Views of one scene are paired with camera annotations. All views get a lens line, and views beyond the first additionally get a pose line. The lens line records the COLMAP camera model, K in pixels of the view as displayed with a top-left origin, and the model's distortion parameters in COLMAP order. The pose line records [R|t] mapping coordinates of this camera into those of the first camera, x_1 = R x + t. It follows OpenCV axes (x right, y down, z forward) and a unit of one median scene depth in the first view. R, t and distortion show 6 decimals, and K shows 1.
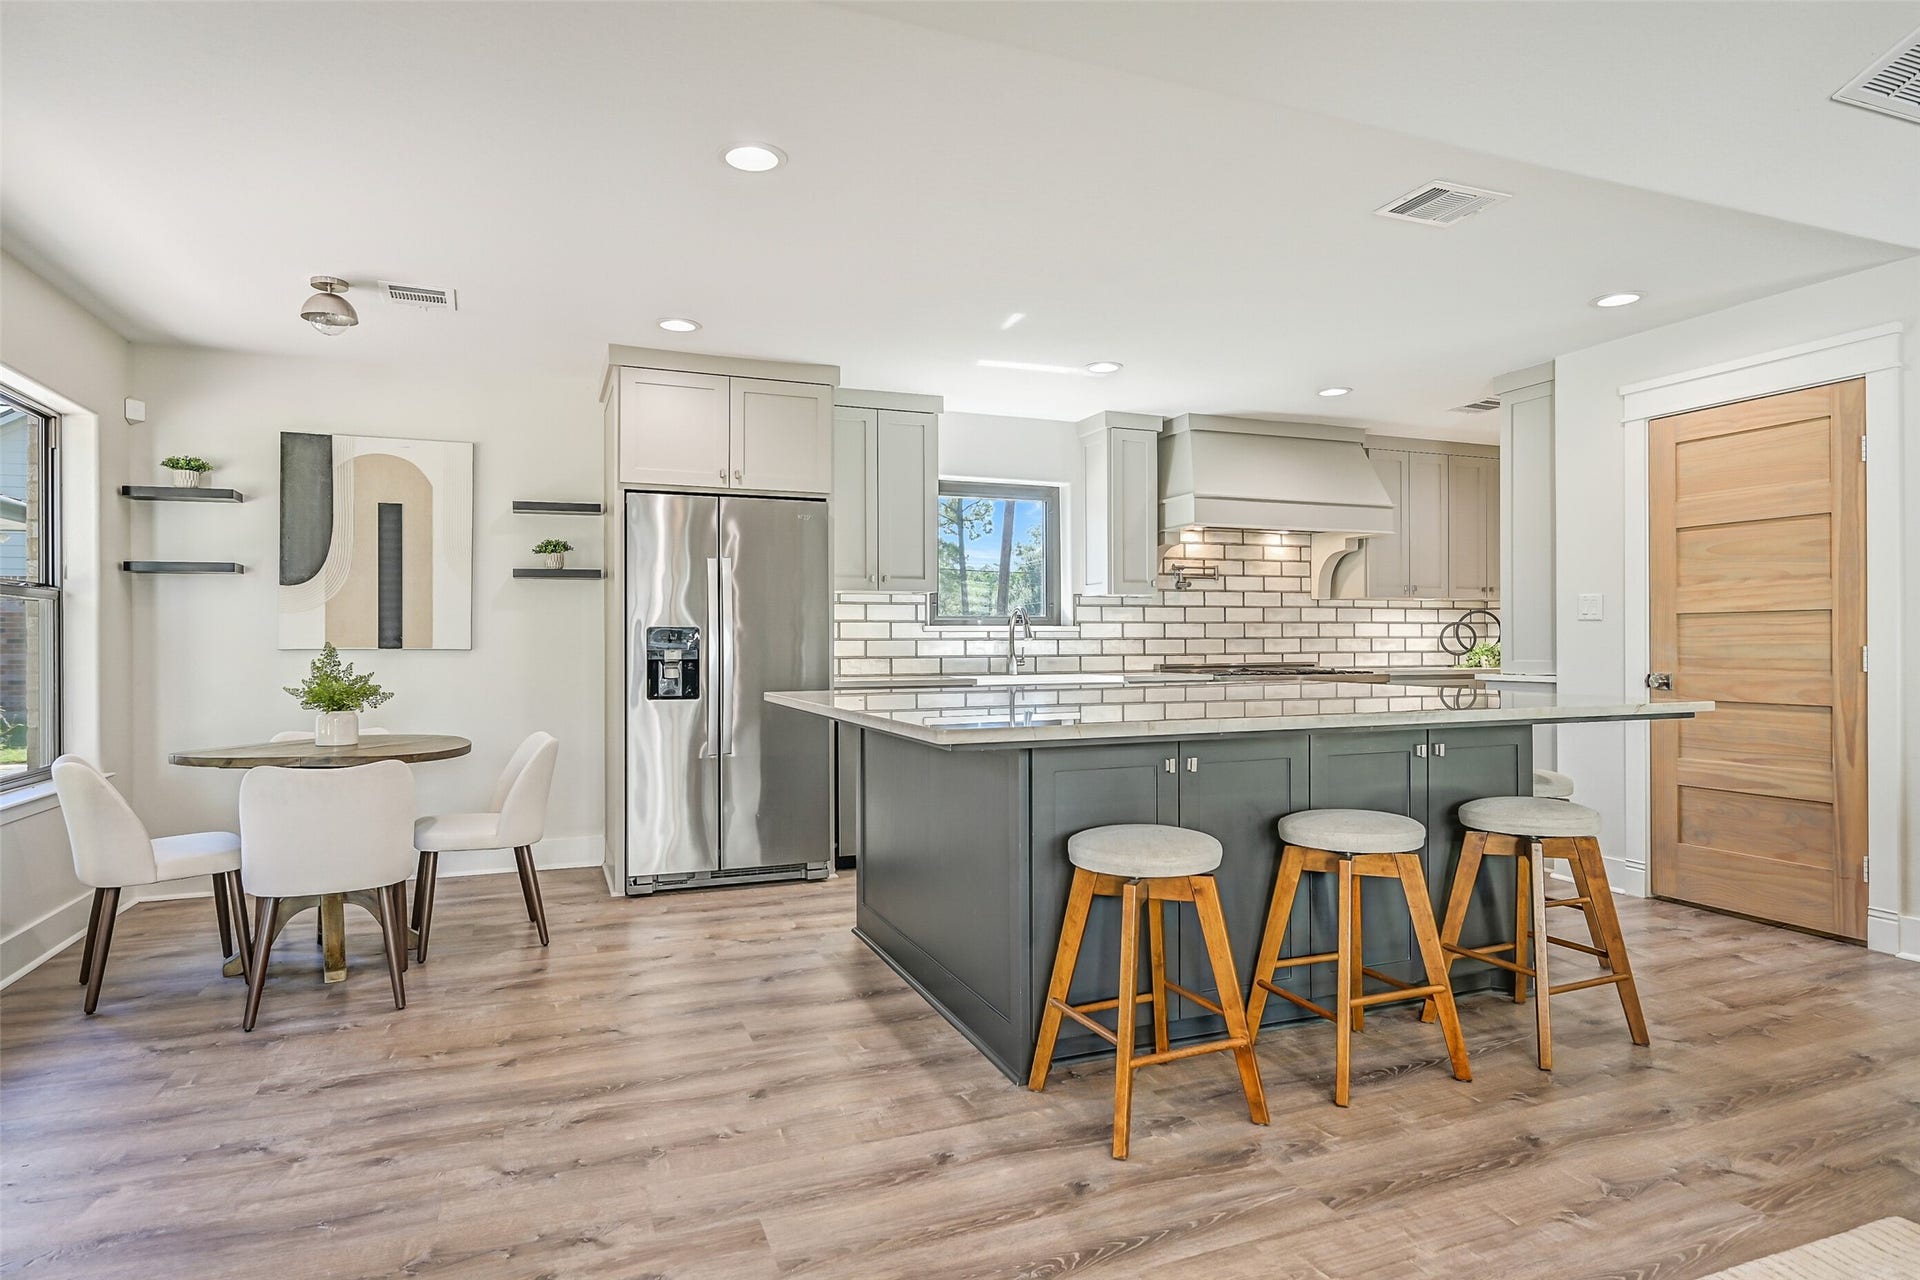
lens RADIAL K [[1120.1, 0, 950.2], [0, 1120.1, 635.9], [0, 0, 1]] dist [0.007126, 0.000166]
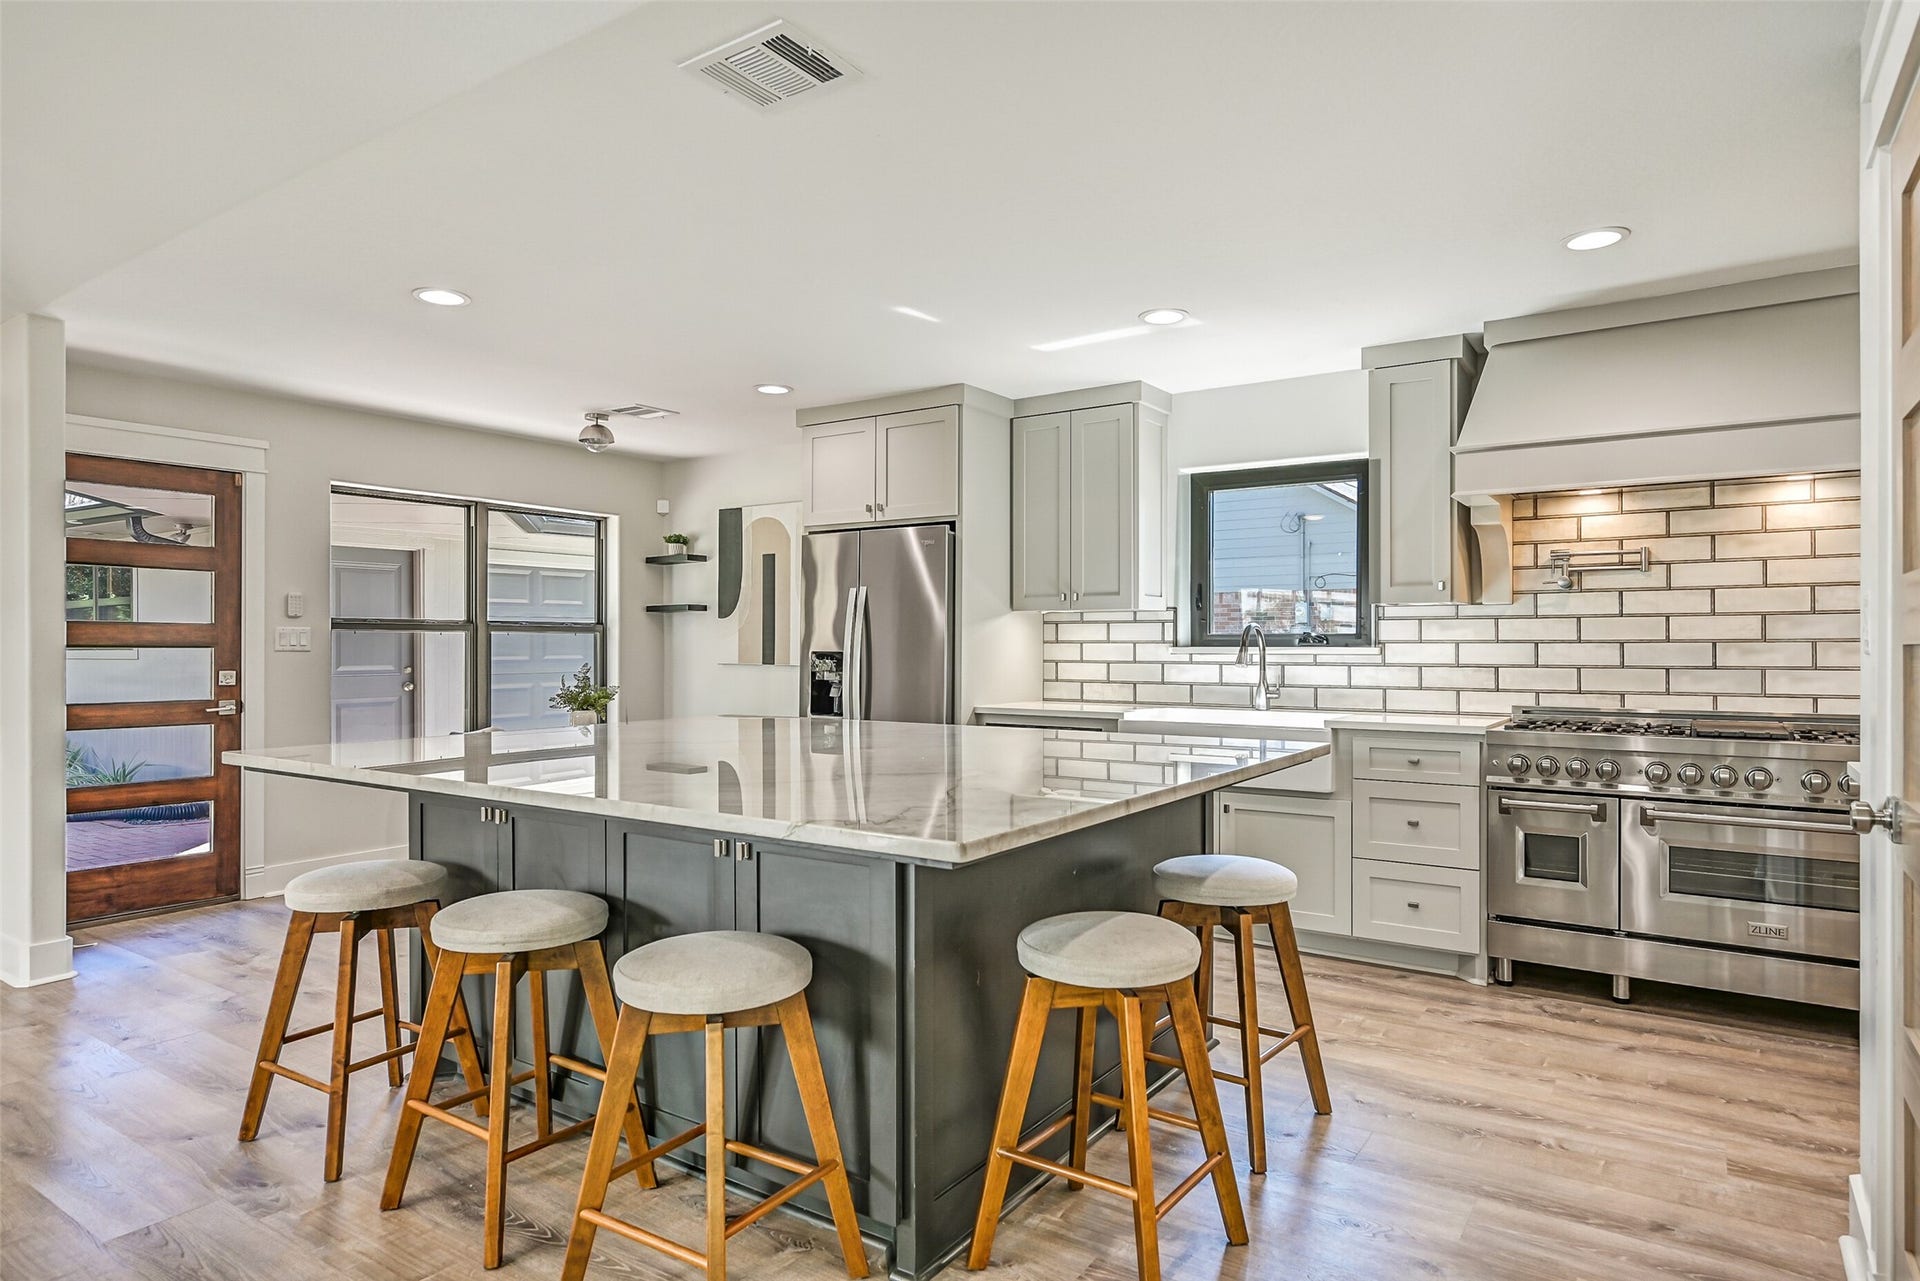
lens RADIAL K [[1120.1, 0, 952.8], [0, 1120.1, 645.4], [0, 0, 1]] dist [0.007126, 0.000166]
pose [[0.543976, 0.002261, -0.839098, 0.587601], [0.000045, 0.999996, 0.002724, -0.012185], [0.839101, -0.001520, 0.543974, 0.380427]]
